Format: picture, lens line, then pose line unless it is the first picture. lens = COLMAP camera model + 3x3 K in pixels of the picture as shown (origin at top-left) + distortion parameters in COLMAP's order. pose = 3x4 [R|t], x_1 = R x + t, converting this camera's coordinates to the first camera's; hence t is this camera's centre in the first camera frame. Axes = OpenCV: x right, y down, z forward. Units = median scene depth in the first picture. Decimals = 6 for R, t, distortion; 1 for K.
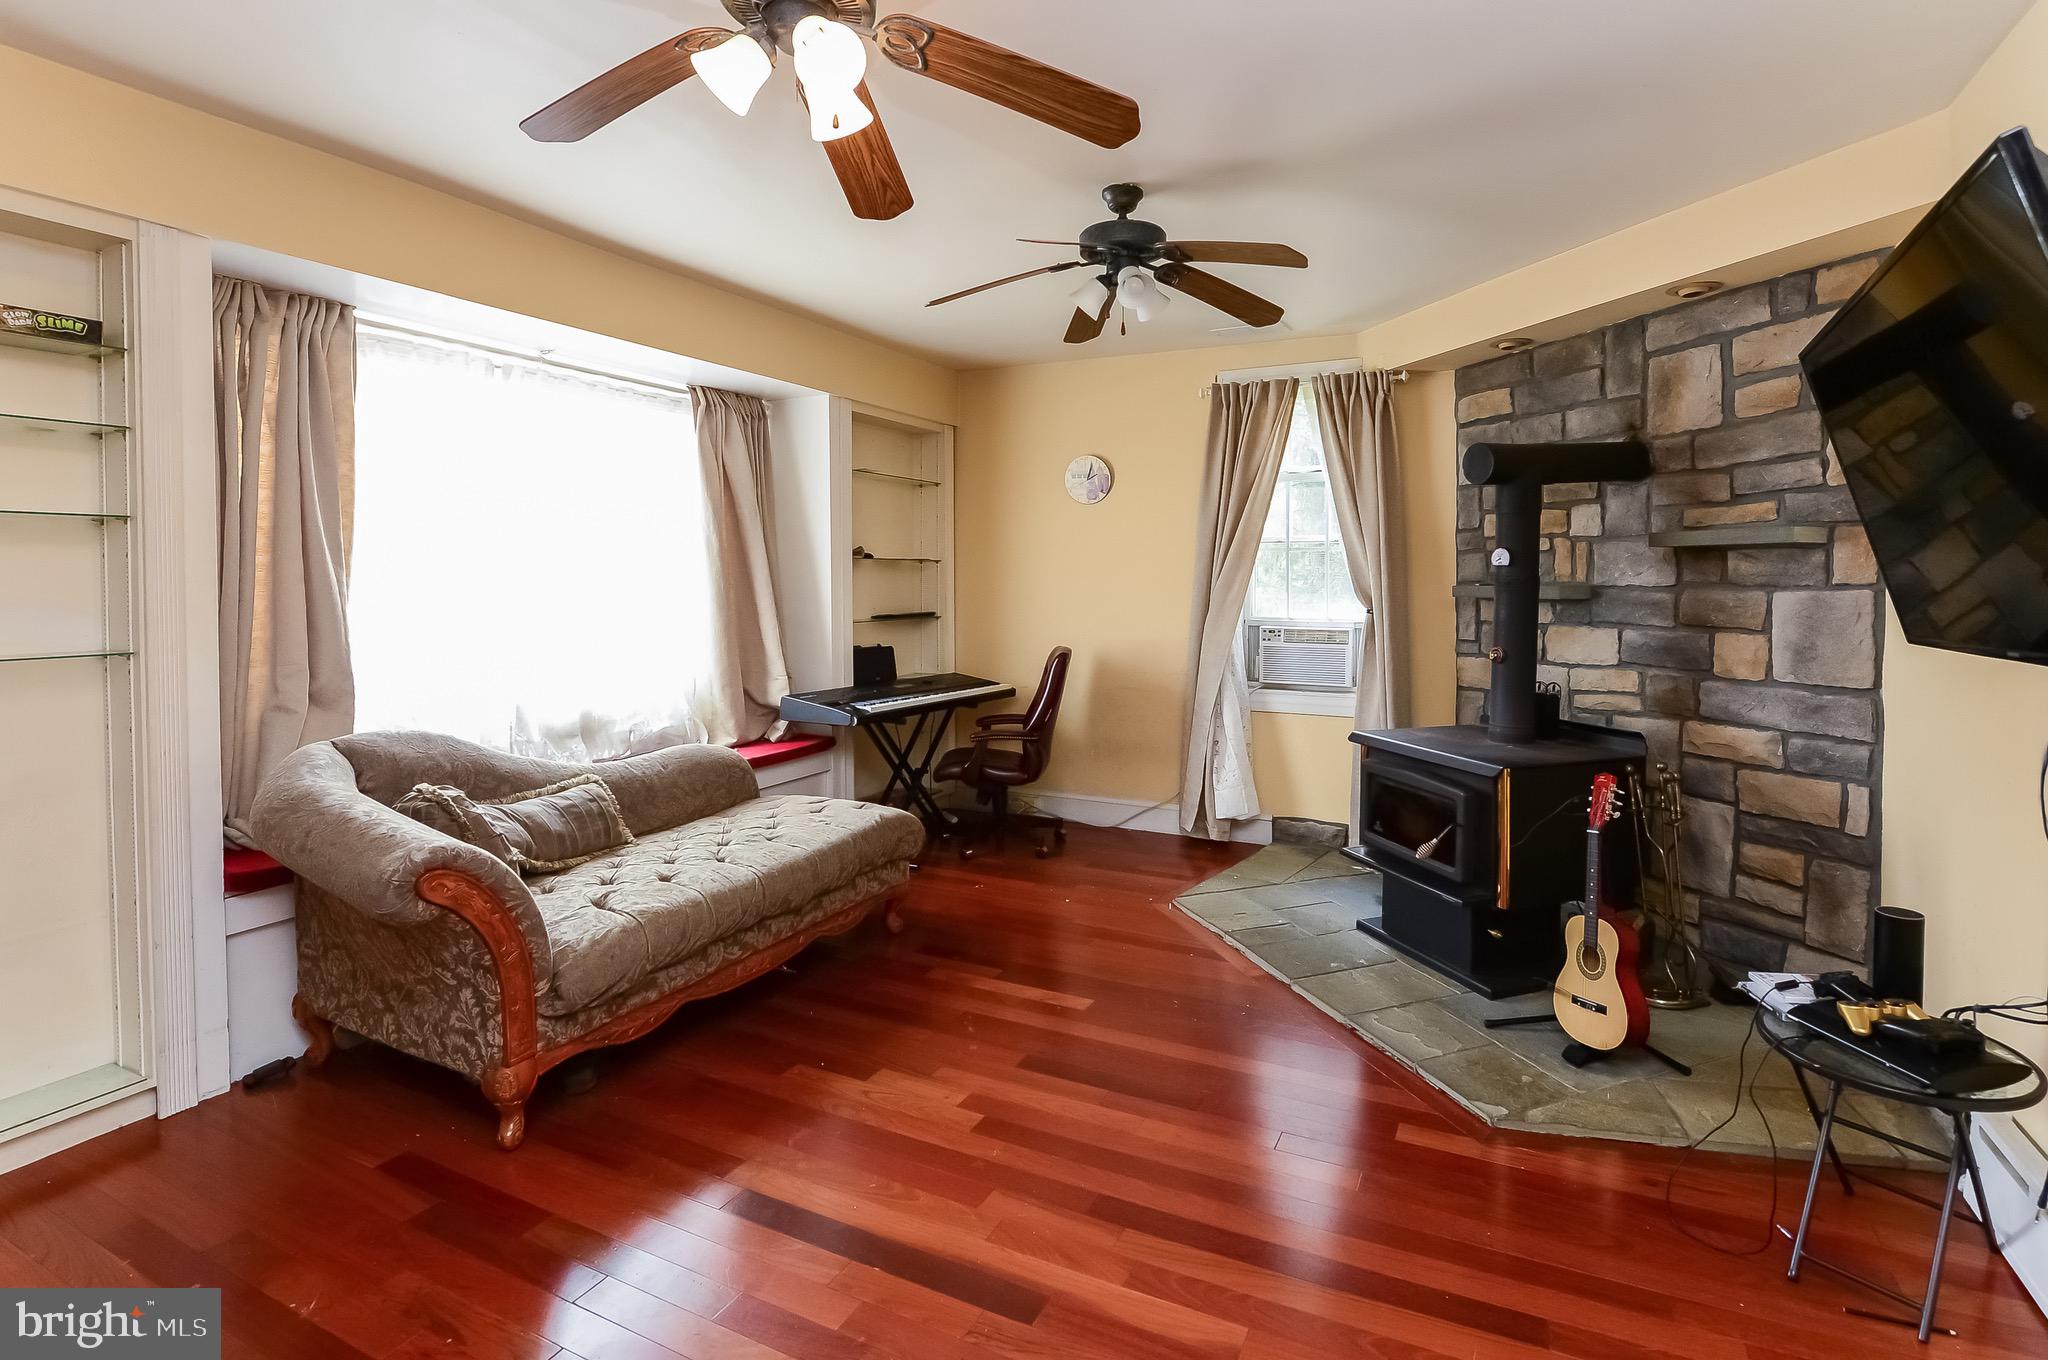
lens RADIAL K [[993.5, 0, 1086.1], [0, 993.5, 596.5], [0, 0, 1]] dist [-0.011614, -0.000848]
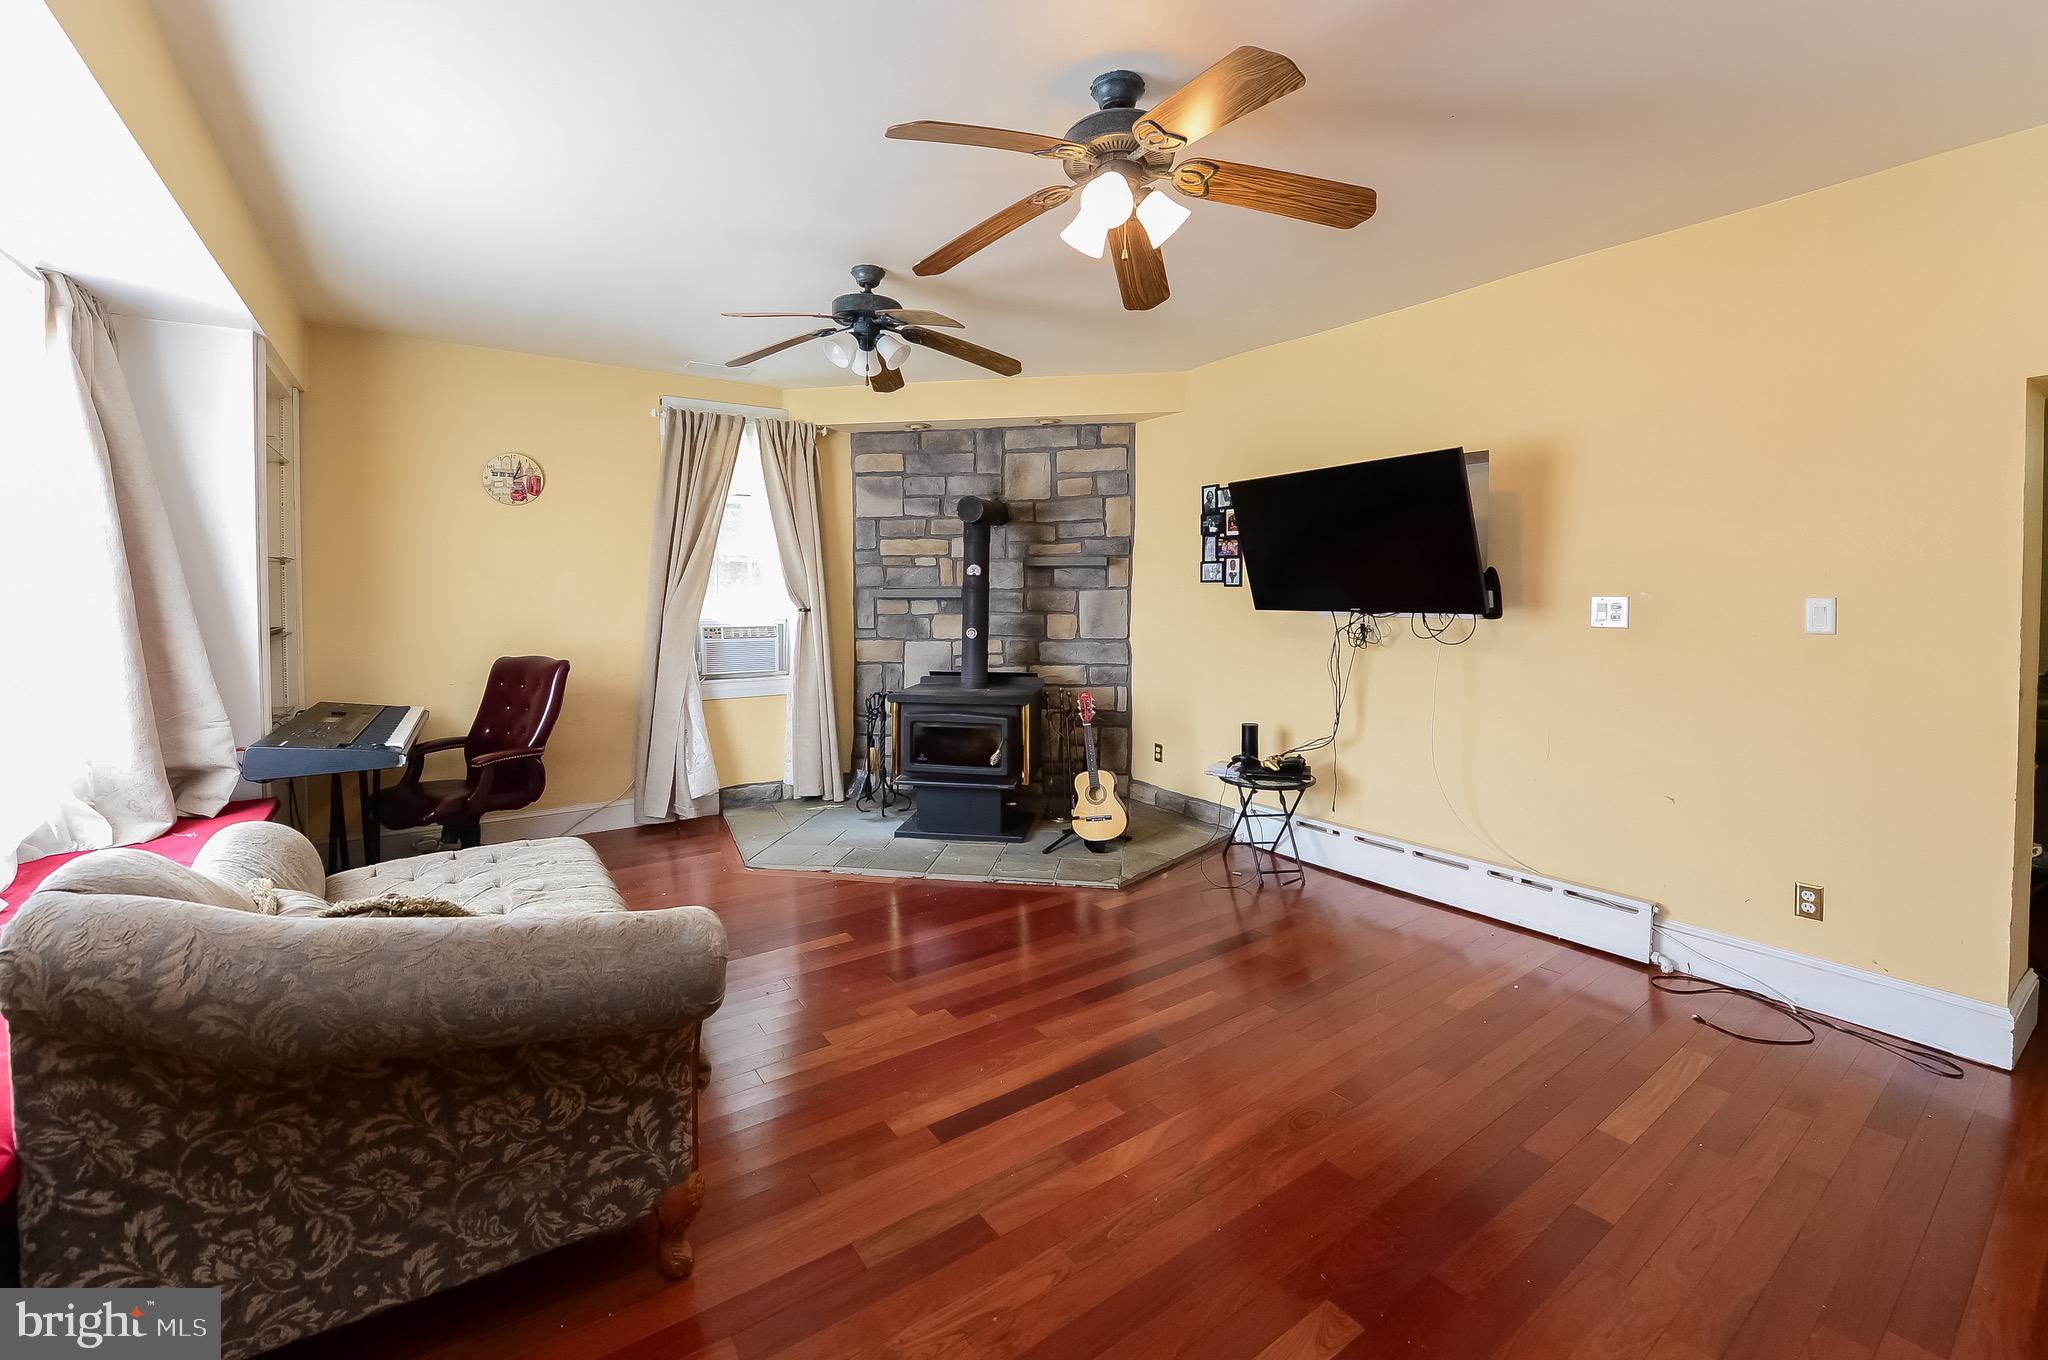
lens RADIAL K [[848.5, 0, 1040.8], [0, 848.5, 605.0], [0, 0, 1]] dist [-0.024429, -0.000681]
pose [[0.476388, -0.018421, 0.879042, -0.729011], [0.016653, 0.999790, 0.011927, 0.001134], [-0.879077, 0.008957, 0.476595, 0.282607]]
